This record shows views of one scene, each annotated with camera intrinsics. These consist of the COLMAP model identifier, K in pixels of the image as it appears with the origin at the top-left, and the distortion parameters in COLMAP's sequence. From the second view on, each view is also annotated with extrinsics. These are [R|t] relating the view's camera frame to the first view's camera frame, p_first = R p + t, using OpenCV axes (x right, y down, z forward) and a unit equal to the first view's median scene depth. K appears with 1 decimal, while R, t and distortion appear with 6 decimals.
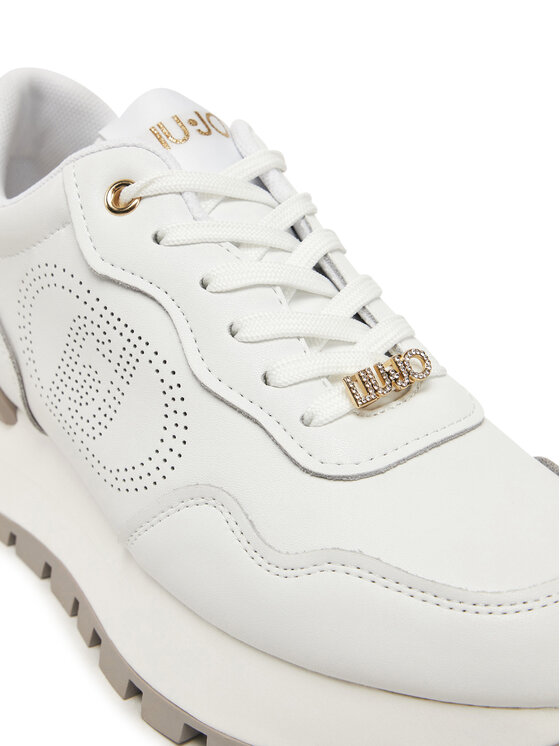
lens RADIAL K [[1477.9, 0, 280.0], [0, 1477.9, 373.0], [0, 0, 1]] dist [-0.080437, -0.071568]
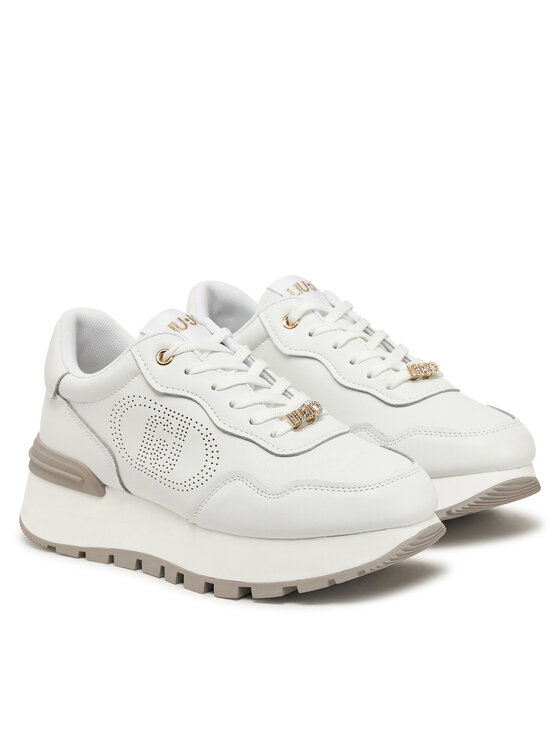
lens RADIAL K [[2193.1, 0, 280.0], [0, 2193.1, 373.0], [0, 0, 1]] dist [0.021050, 0.018339]
pose [[0.979637, -0.144779, 0.139105, -0.388660], [0.167414, 0.971487, -0.167888, 0.461691], [-0.110832, 0.187758, 0.975942, -2.097037]]
